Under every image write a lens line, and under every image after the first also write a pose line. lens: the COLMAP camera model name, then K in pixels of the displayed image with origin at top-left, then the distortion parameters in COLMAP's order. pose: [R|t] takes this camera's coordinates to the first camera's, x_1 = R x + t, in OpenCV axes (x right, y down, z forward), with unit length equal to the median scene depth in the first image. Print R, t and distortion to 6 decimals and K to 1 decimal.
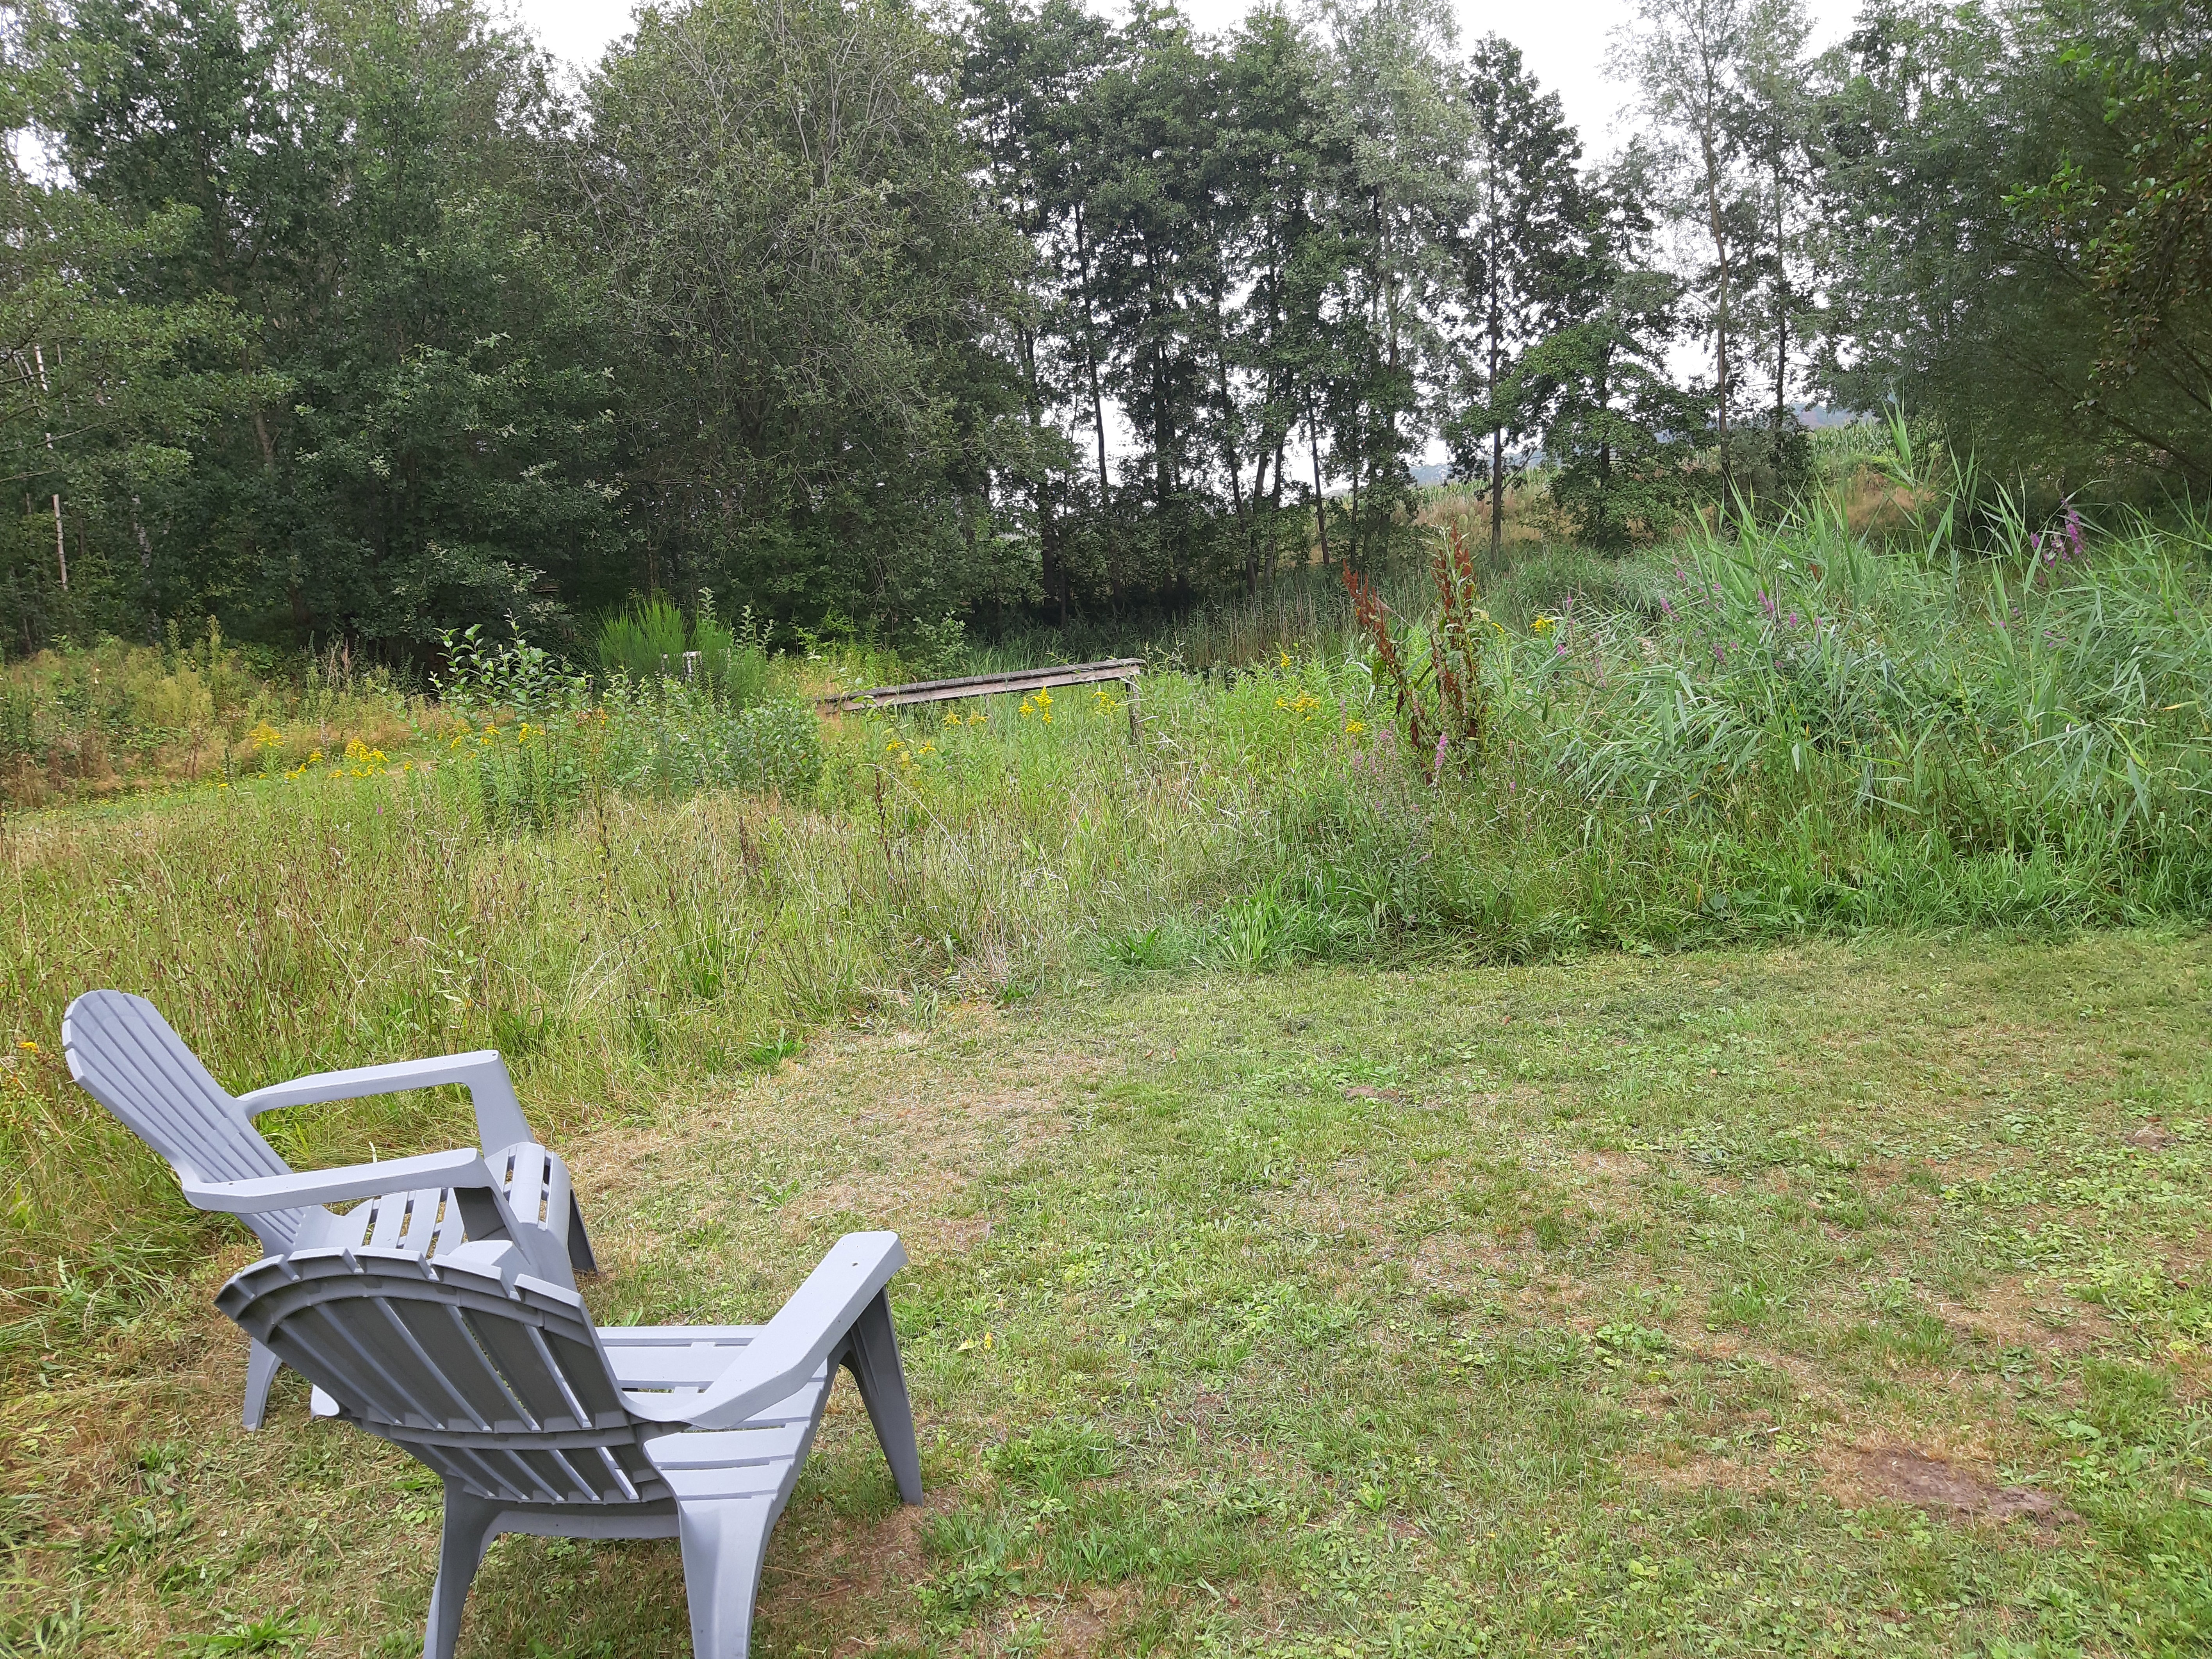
lens RADIAL K [[1797.9, 0, 1106.0], [0, 1797.9, 829.5], [0, 0, 1]] dist [0.046437, -0.120460]
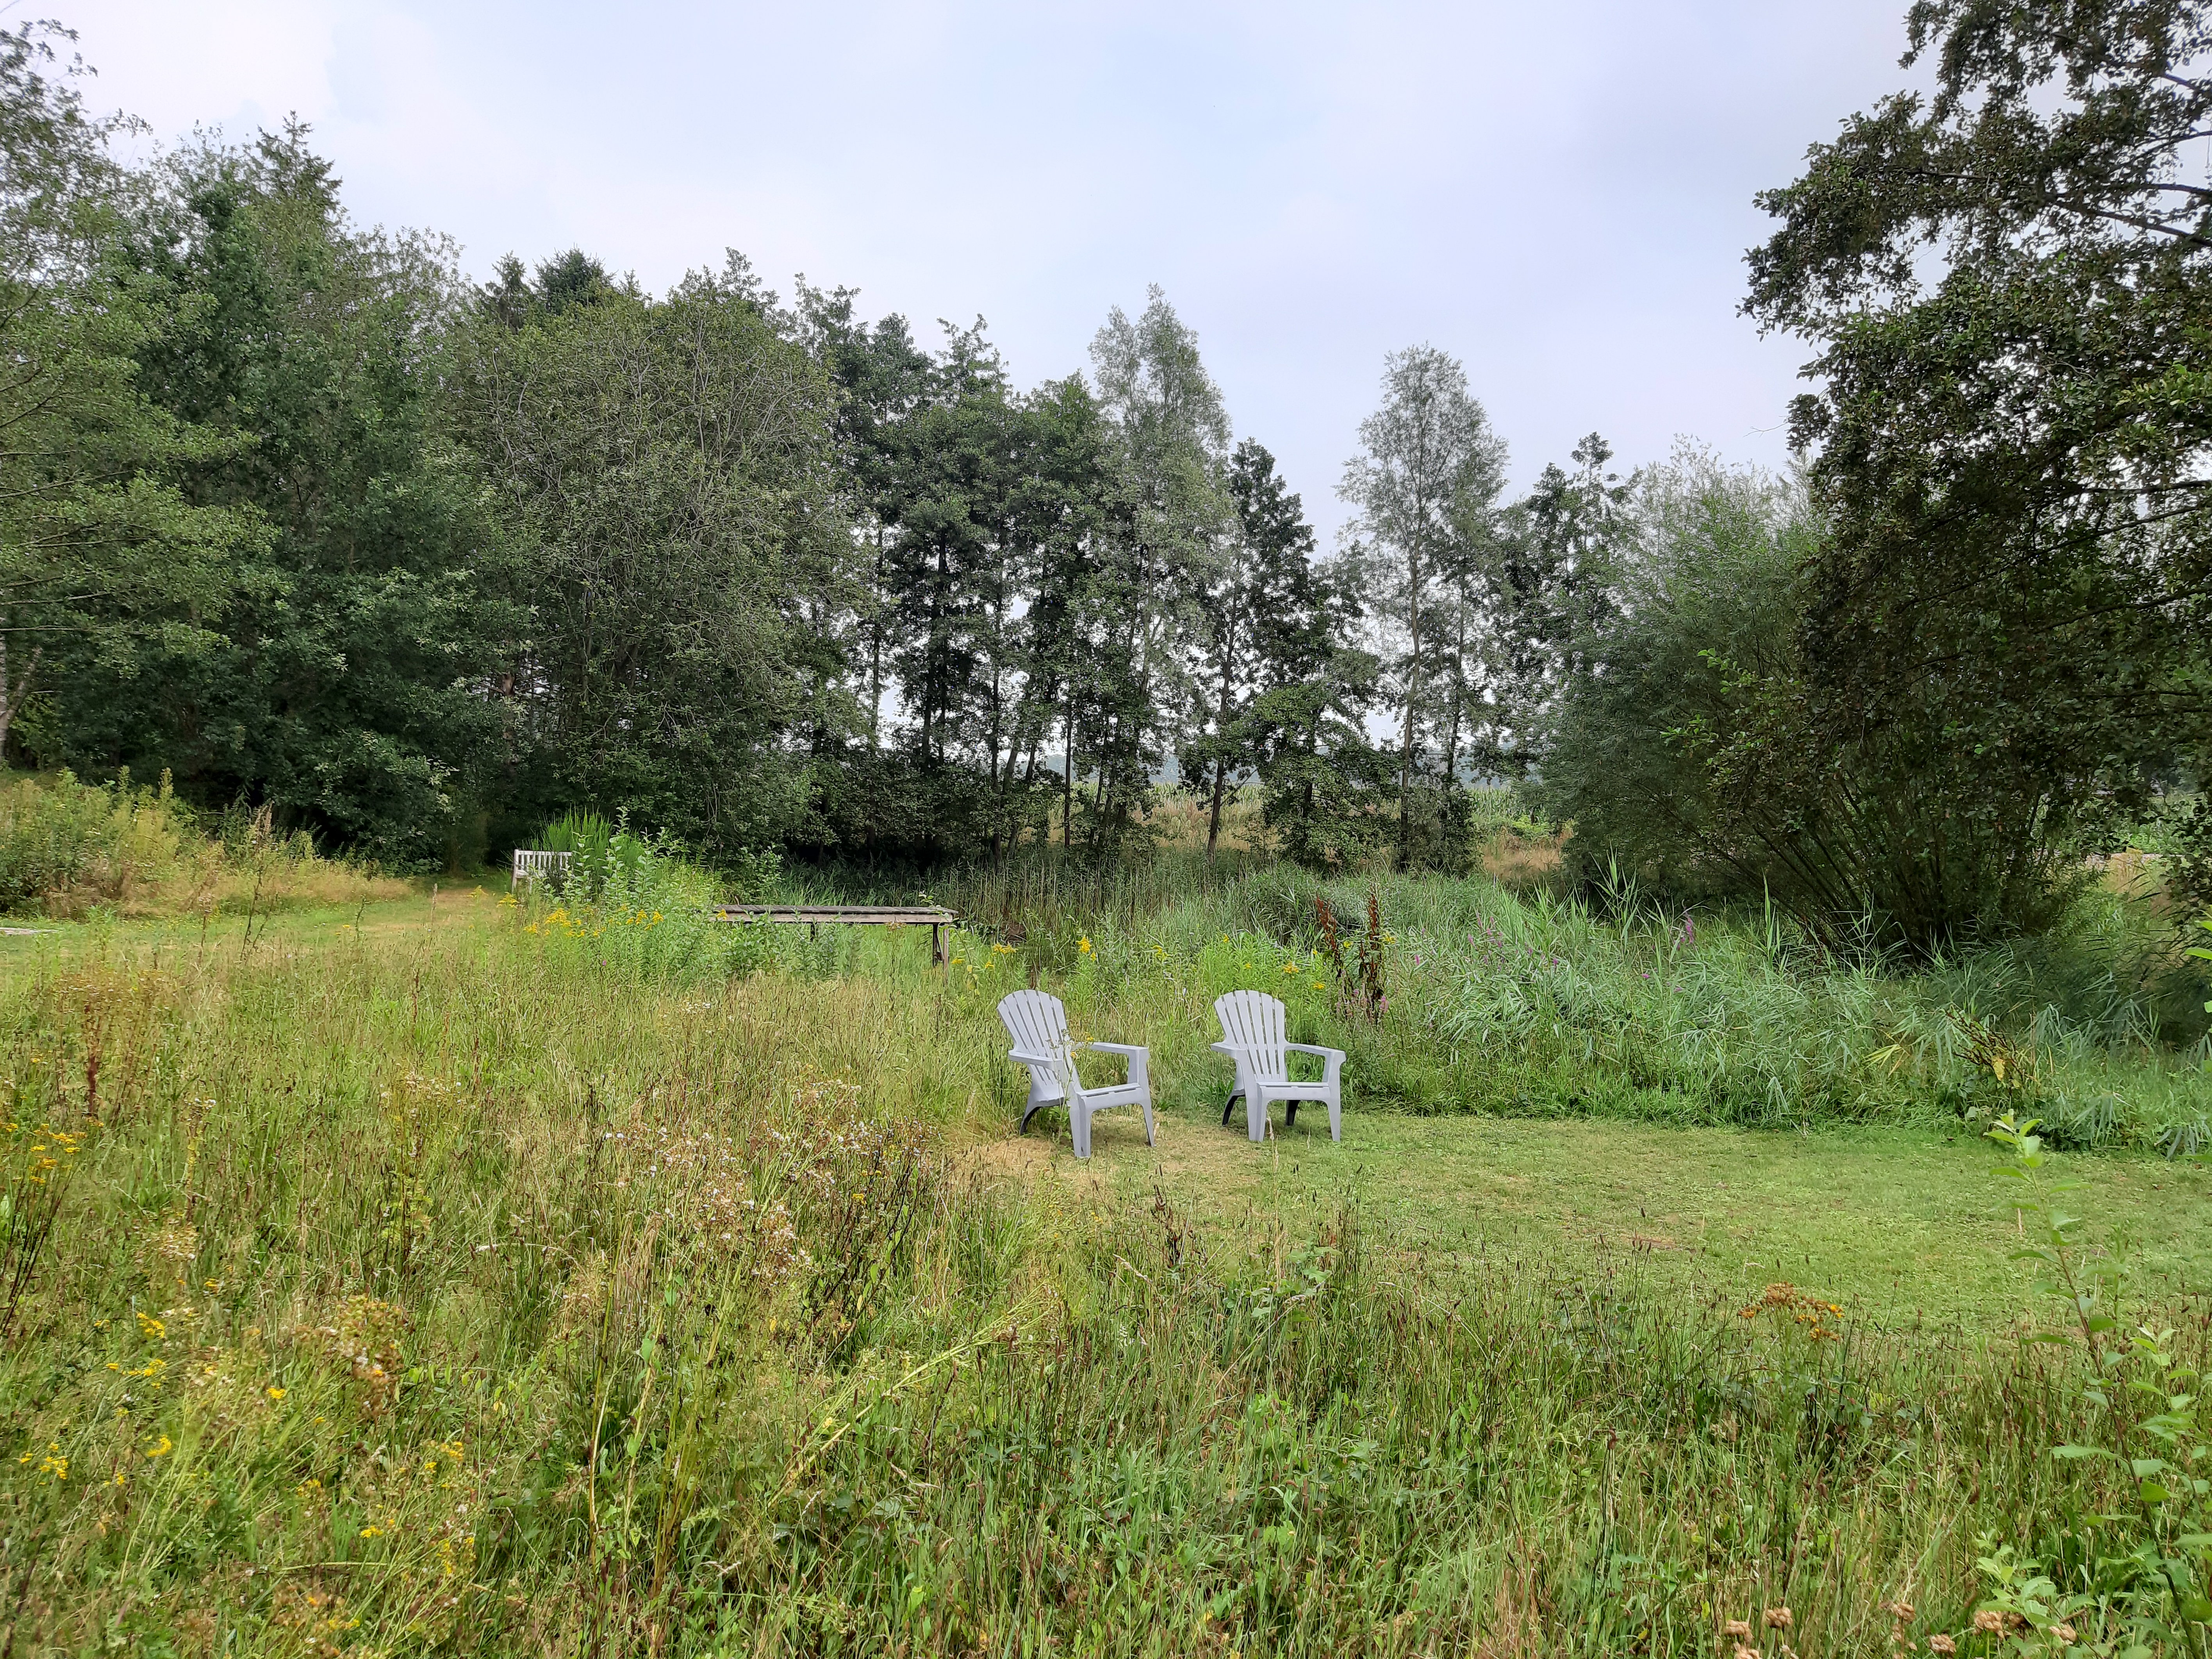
lens RADIAL K [[1739.4, 0, 1106.0], [0, 1739.4, 829.5], [0, 0, 1]] dist [0.080643, -0.148057]
pose [[0.973239, 0.141554, 0.181018, -0.065809], [-0.114343, 0.981613, -0.152846, 0.012818], [-0.199326, 0.128057, 0.971530, -0.108570]]
